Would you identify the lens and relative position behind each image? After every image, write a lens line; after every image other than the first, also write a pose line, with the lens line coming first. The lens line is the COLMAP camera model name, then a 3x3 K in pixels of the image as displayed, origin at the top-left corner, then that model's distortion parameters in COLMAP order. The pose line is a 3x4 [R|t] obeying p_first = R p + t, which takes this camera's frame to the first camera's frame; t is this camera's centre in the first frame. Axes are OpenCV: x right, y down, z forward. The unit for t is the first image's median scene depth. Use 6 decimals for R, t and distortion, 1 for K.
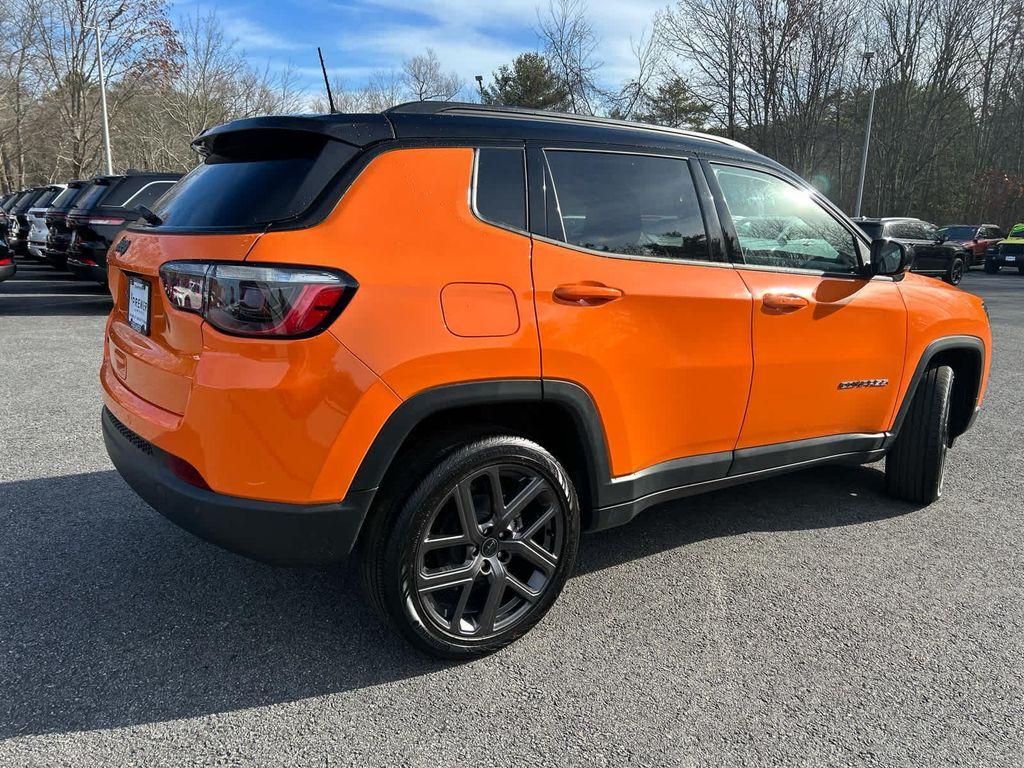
lens RADIAL K [[776.9, 0, 522.5], [0, 776.9, 379.4], [0, 0, 1]] dist [0.058941, -0.062592]
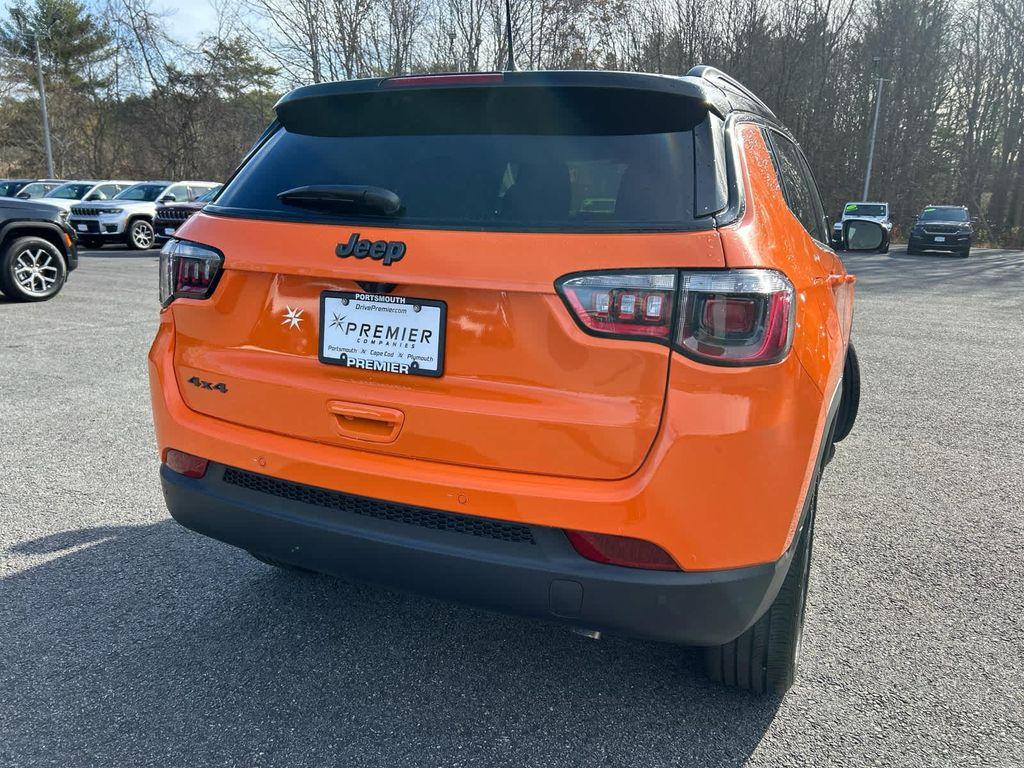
lens RADIAL K [[778.2, 0, 516.5], [0, 778.2, 381.8], [0, 0, 1]] dist [0.058265, -0.067168]
pose [[0.860530, -0.113108, 0.496684, -0.656550], [0.092904, 0.993532, 0.065293, -0.080434], [-0.500856, -0.010042, 0.865472, 0.321814]]
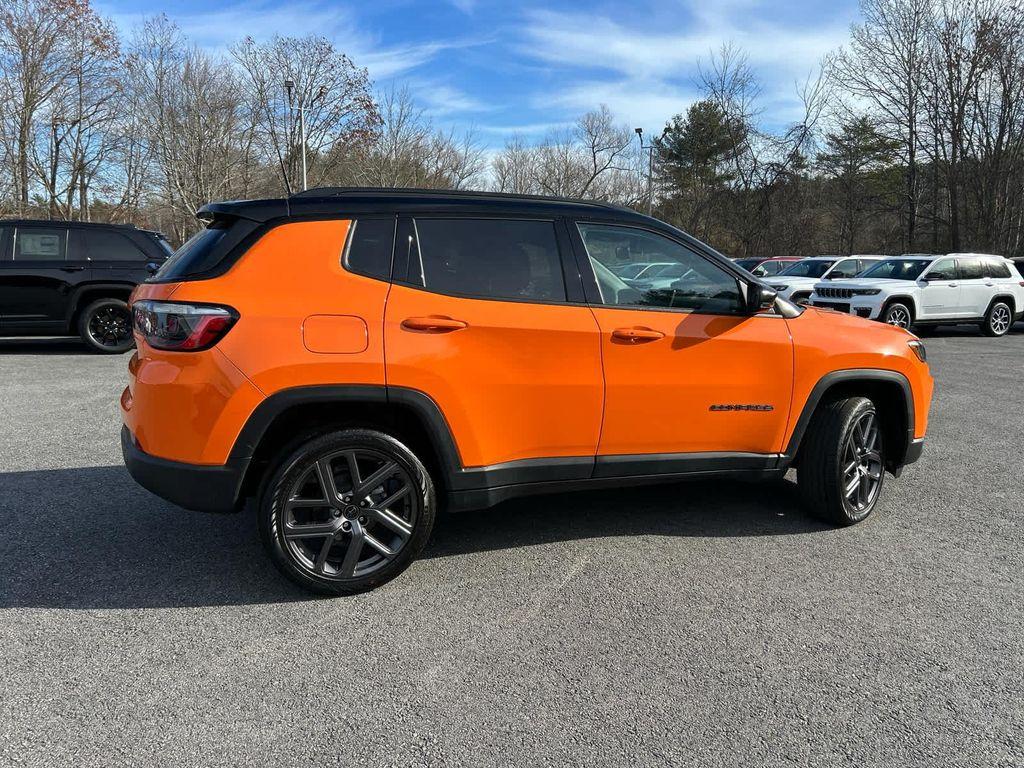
lens RADIAL K [[779.6, 0, 522.1], [0, 779.6, 364.6], [0, 0, 1]] dist [0.063975, -0.070195]
pose [[0.972698, 0.014476, -0.231621, 0.437099], [-0.031954, 0.996901, -0.071888, 0.039781], [0.229862, 0.077326, 0.970146, -0.205821]]
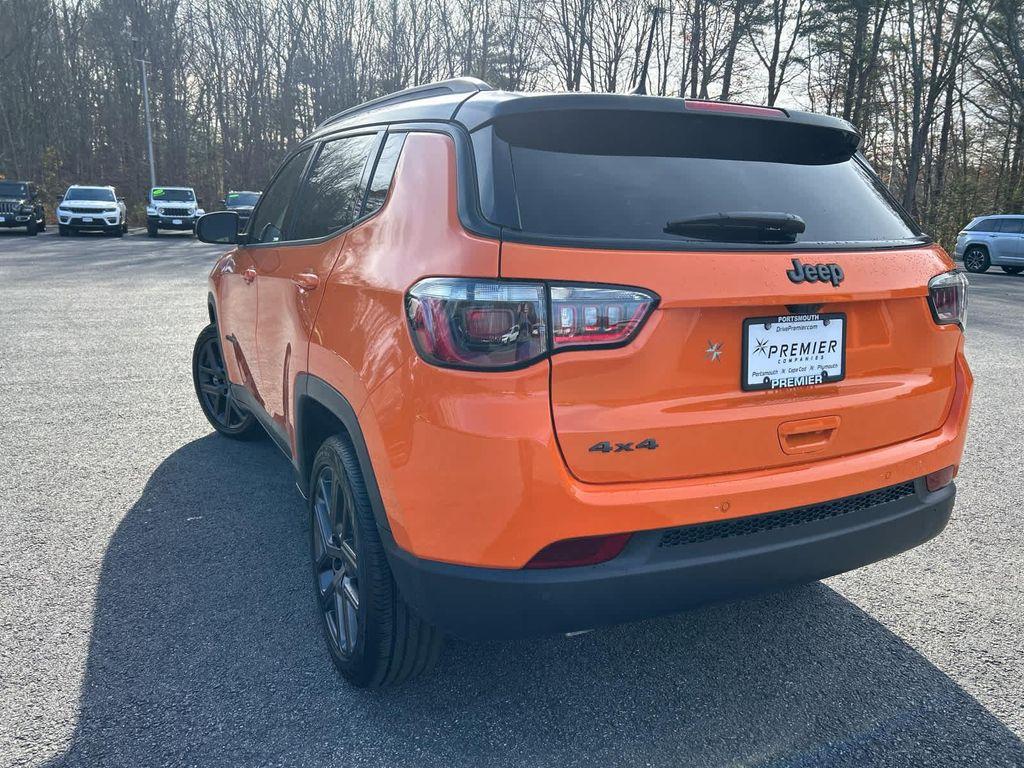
lens RADIAL K [[772.7, 0, 512.0], [0, 772.7, 384.0], [0, 0, 1]] dist [0.091881, -0.106739]
pose [[0.153088, -0.239648, 0.958714, -1.163839], [0.174978, 0.961394, 0.212378, -0.261850], [-0.972598, 0.135241, 0.189111, 1.105314]]
